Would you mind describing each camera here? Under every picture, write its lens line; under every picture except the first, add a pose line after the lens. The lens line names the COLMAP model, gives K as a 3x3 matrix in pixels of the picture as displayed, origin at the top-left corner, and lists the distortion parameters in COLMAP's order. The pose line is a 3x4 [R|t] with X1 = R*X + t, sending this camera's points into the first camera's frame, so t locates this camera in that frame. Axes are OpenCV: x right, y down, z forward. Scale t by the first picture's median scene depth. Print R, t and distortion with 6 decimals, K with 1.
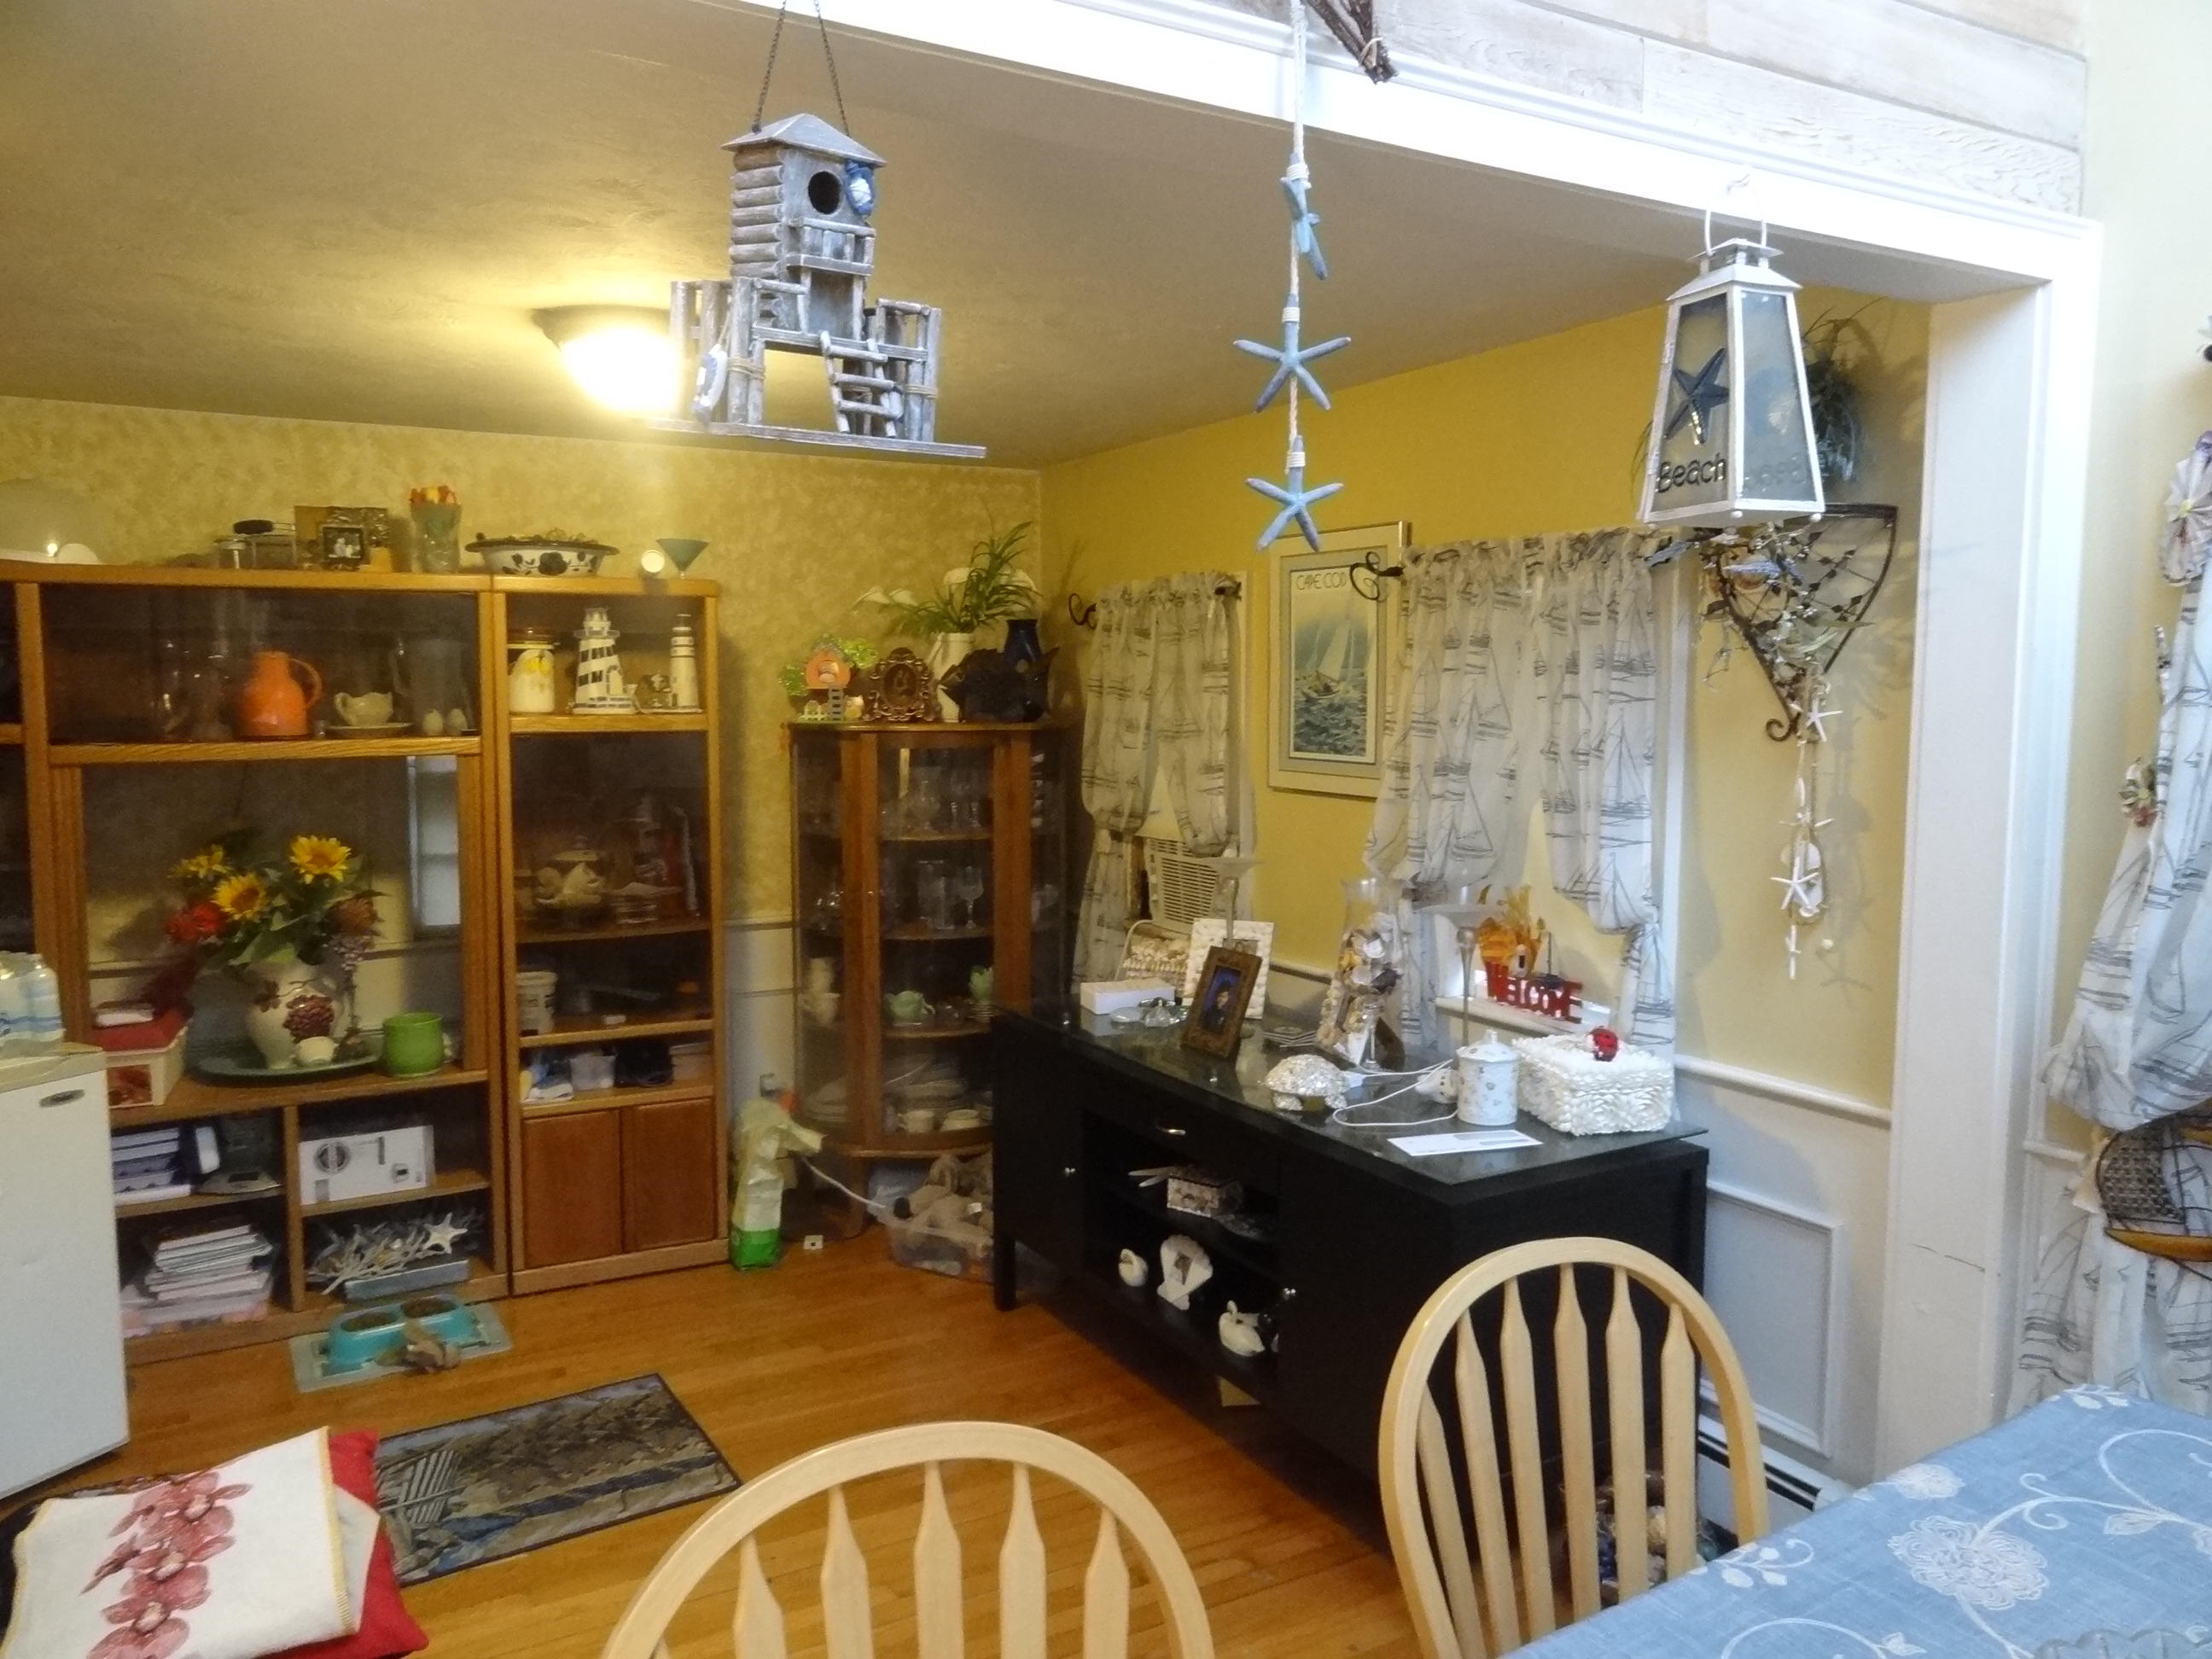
lens RADIAL K [[1570.7, 0, 1112.6], [0, 1570.7, 825.3], [0, 0, 1]] dist [0.003097, -0.000627]
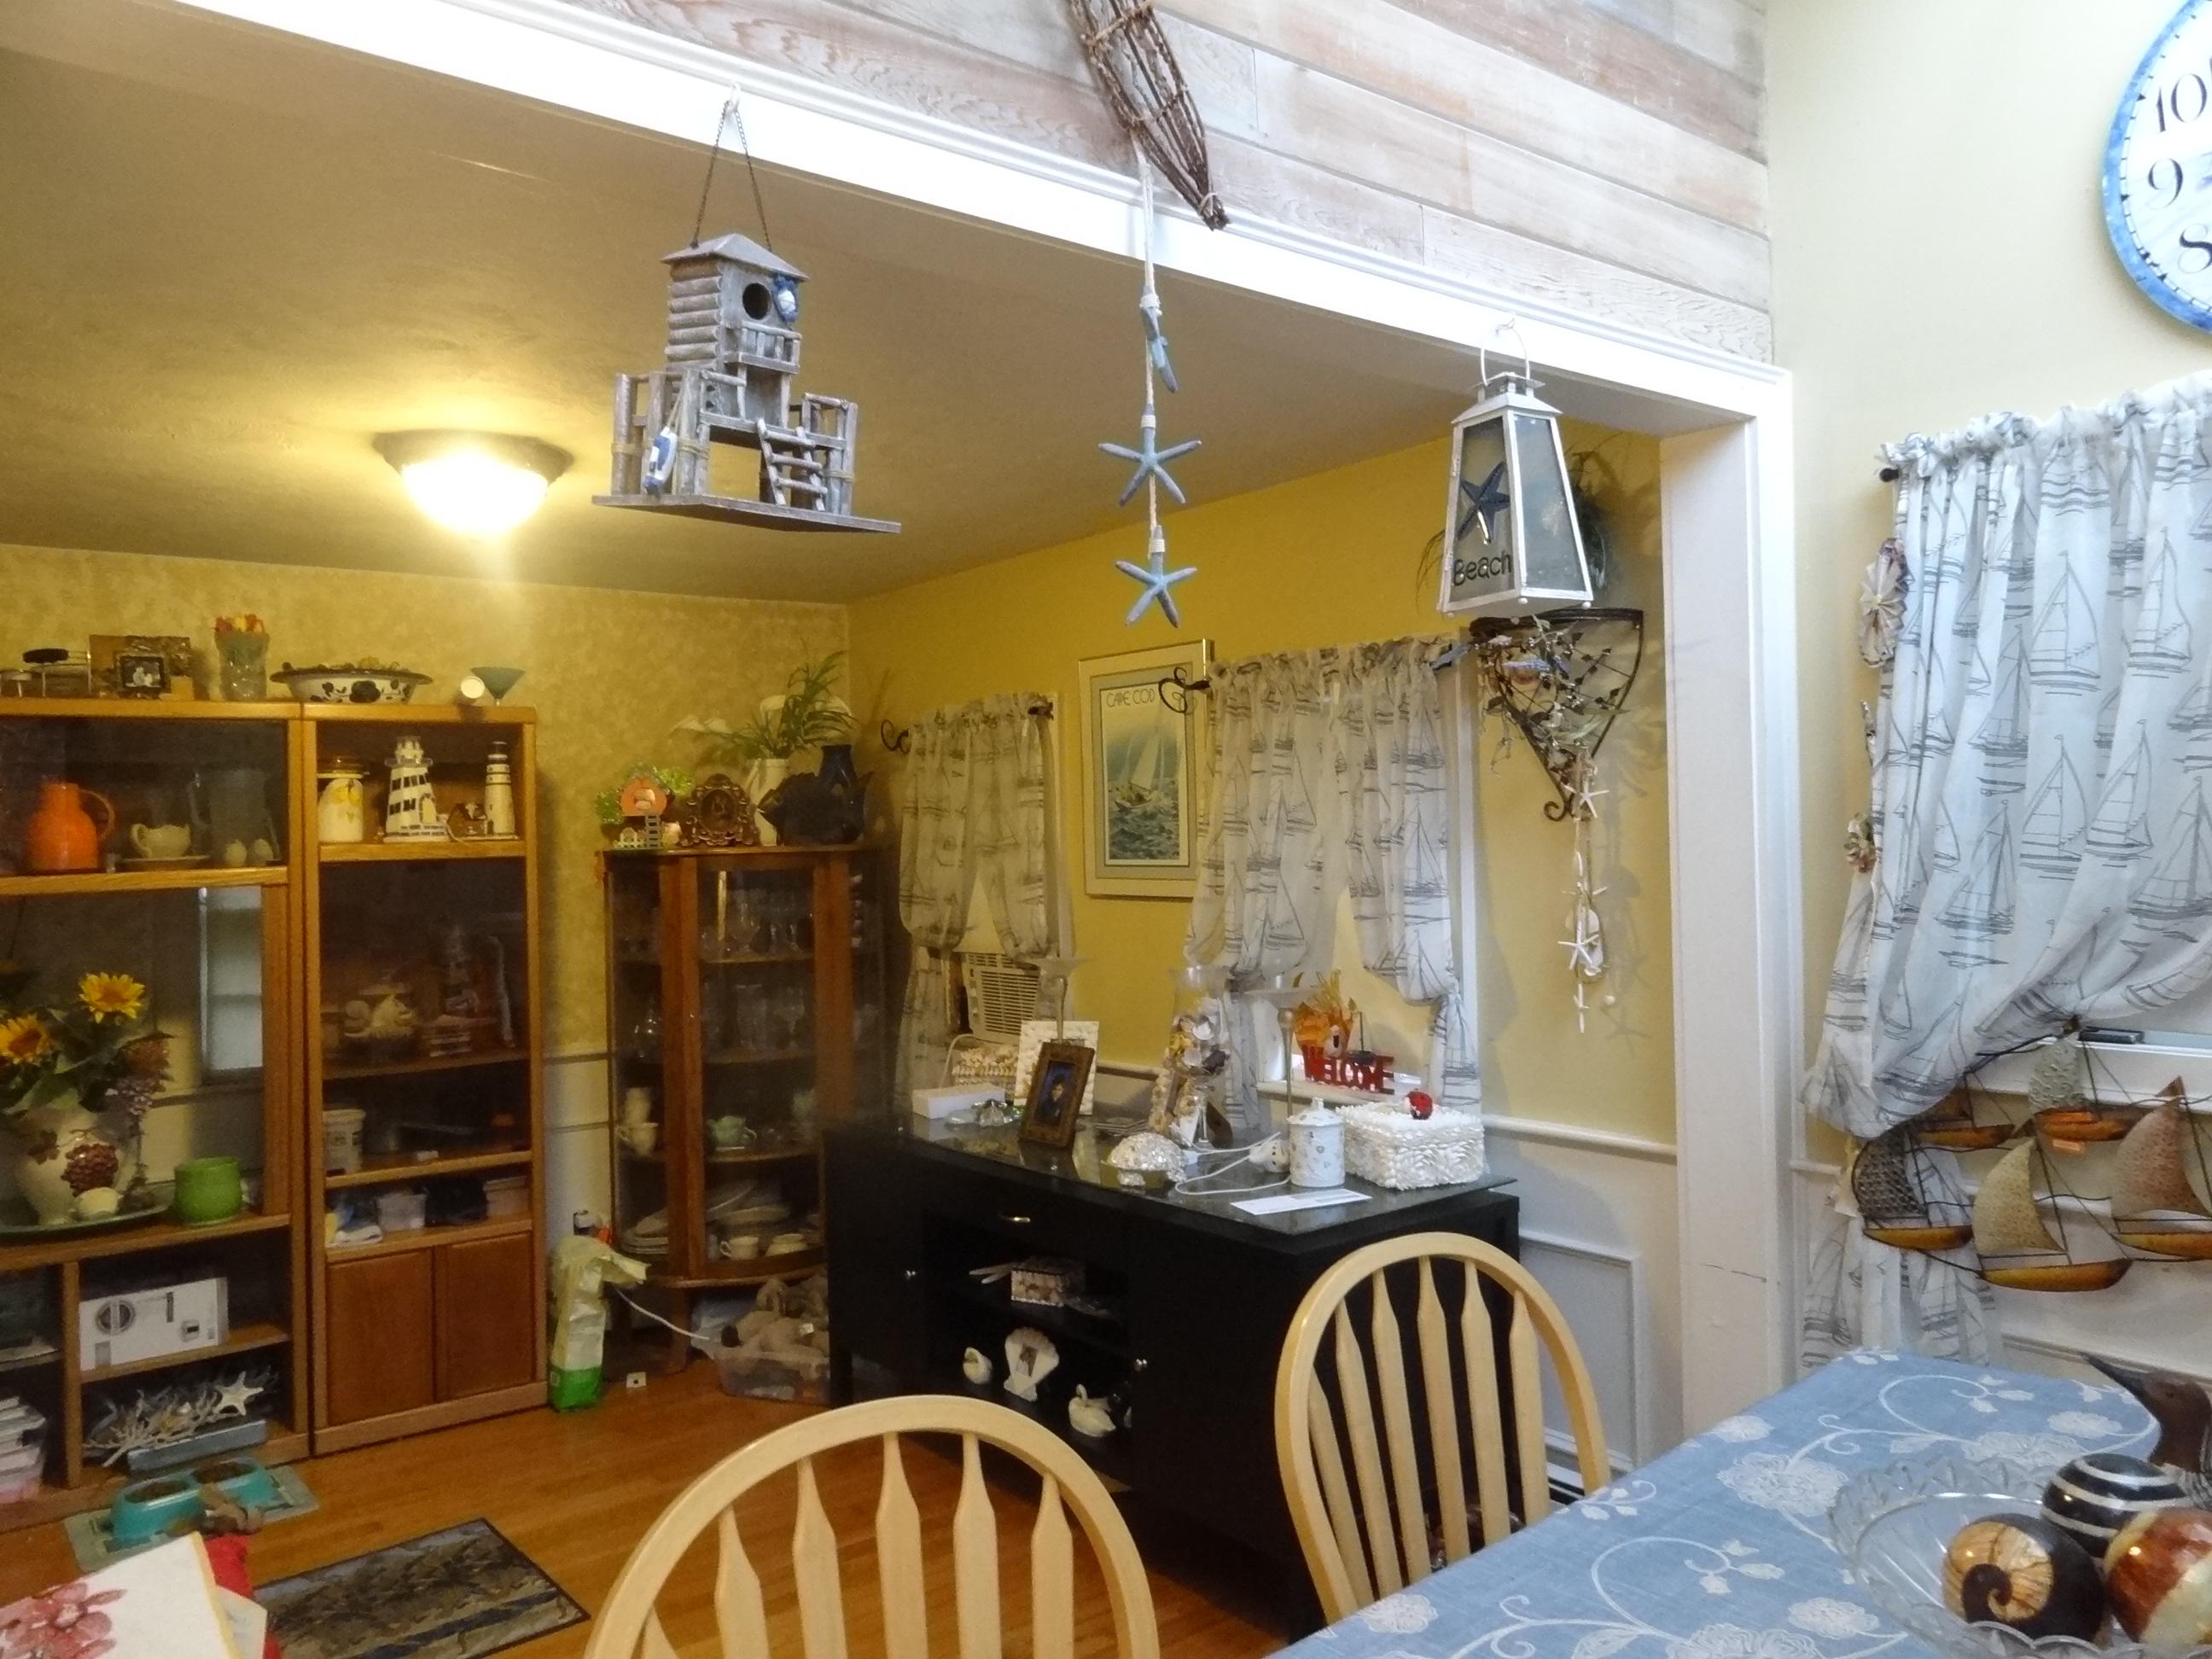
lens RADIAL K [[1570.7, 0, 1111.4], [0, 1570.7, 827.7], [0, 0, 1]] dist [0.003097, -0.000627]
pose [[0.989359, -0.024380, 0.143440, -0.043244], [0.038069, 0.994893, -0.093478, 0.038455], [-0.140429, 0.097944, 0.985234, -0.048714]]
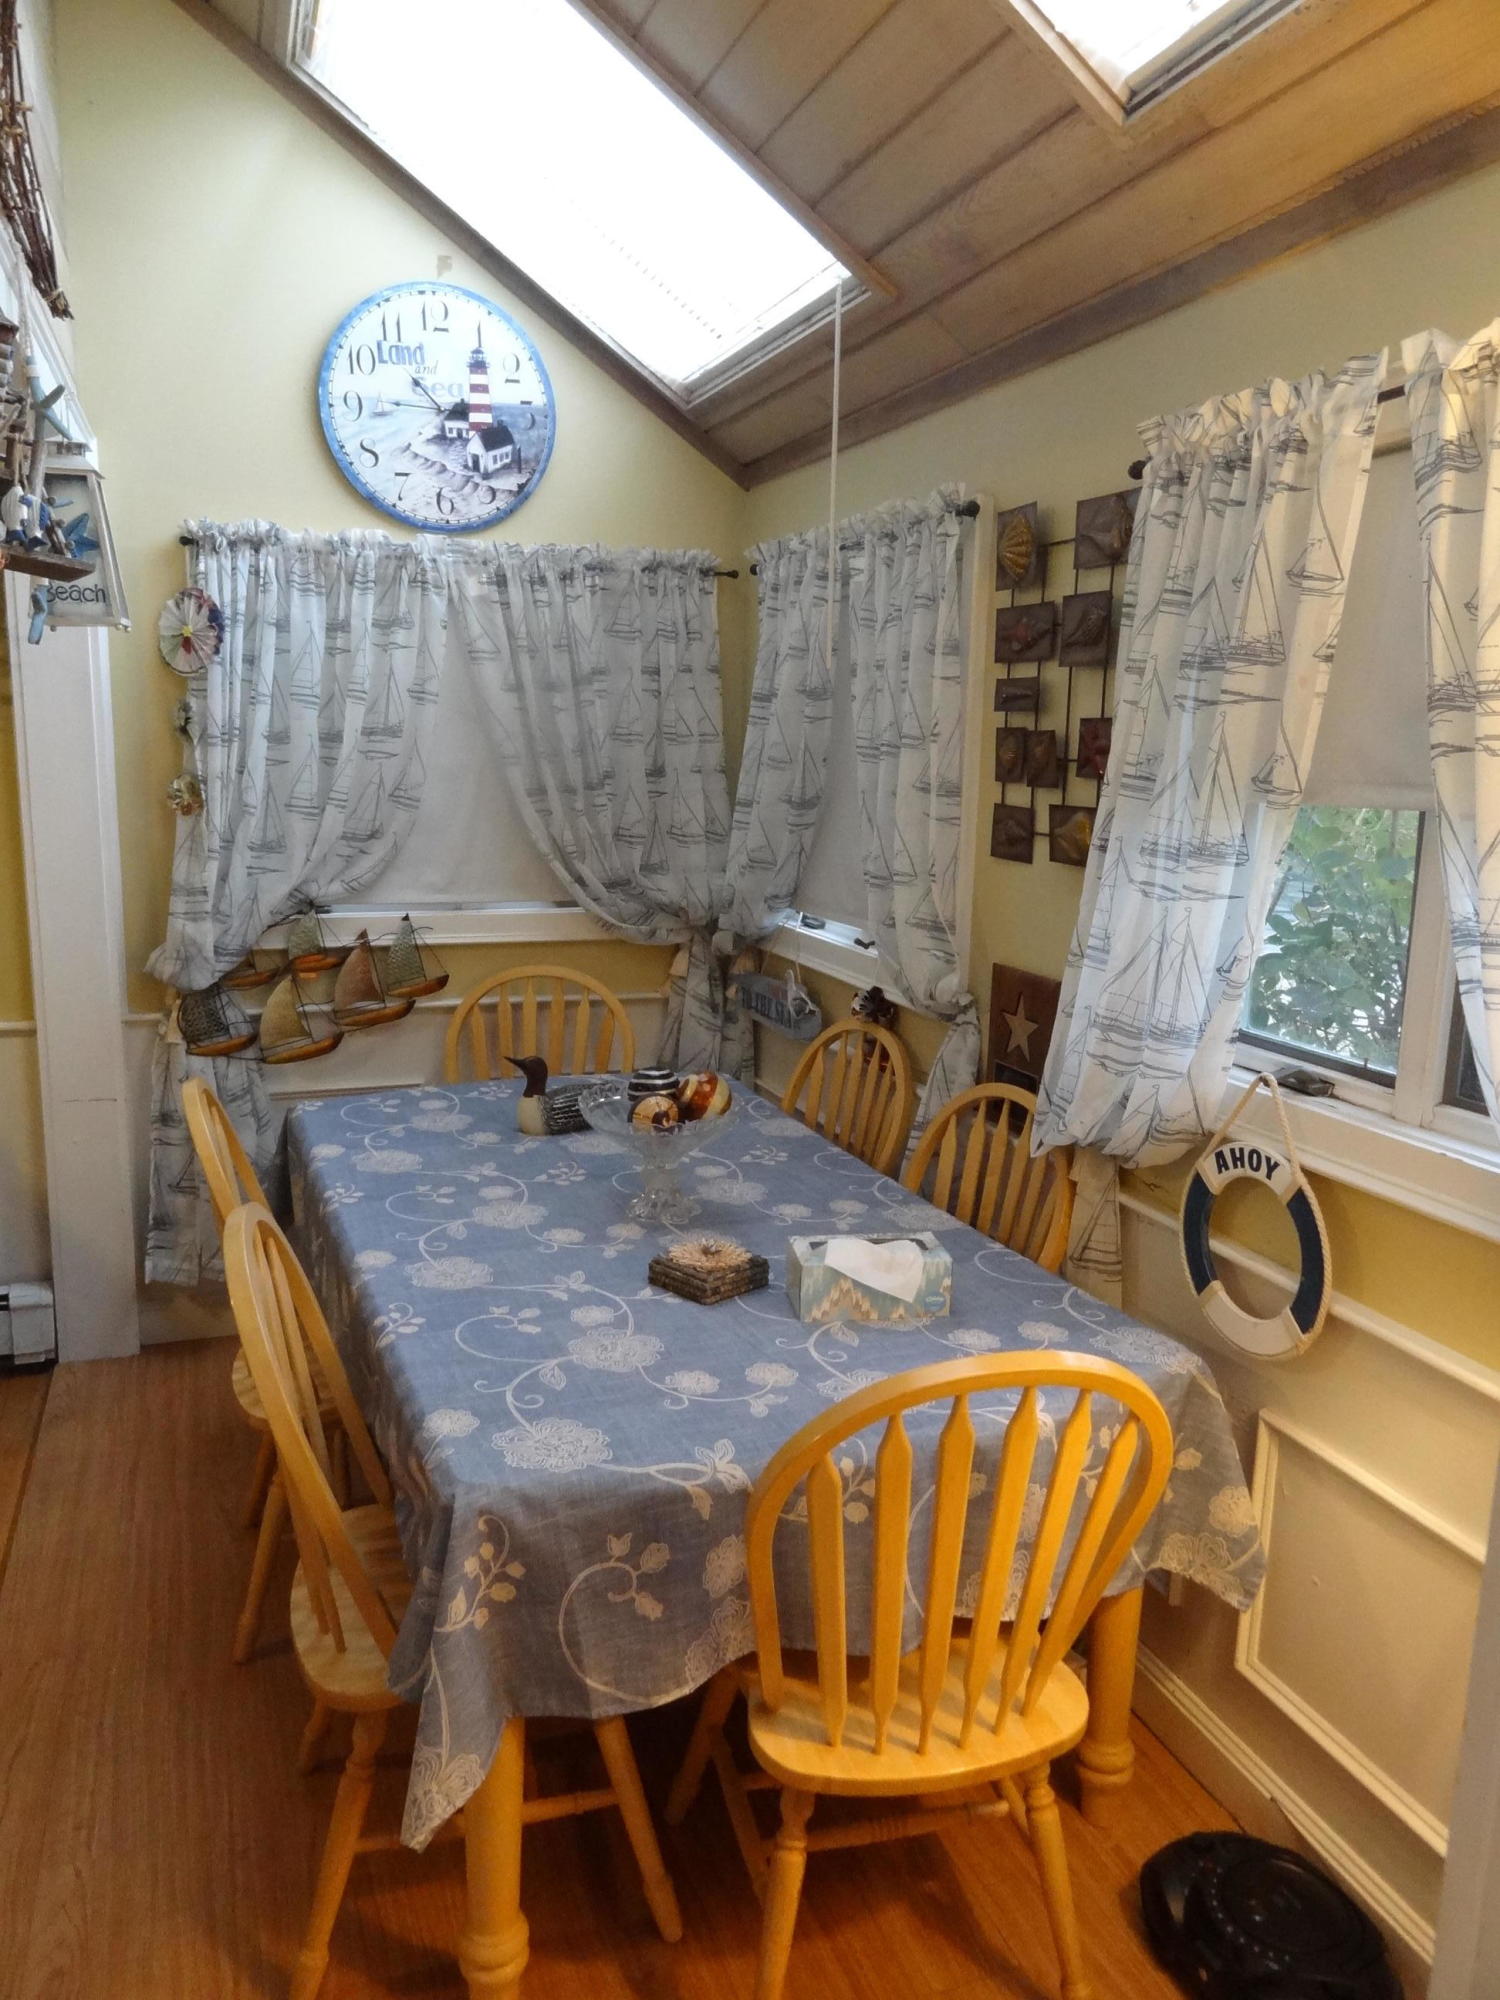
lens RADIAL K [[1420.2, 0, 755.2], [0, 1420.2, 996.3], [0, 0, 1]] dist [0.003097, -0.000627]
pose [[0.161249, -0.179958, 0.970368, -0.558670], [0.060414, 0.983191, 0.172297, -0.024483], [-0.985063, 0.030841, 0.169410, 0.083307]]
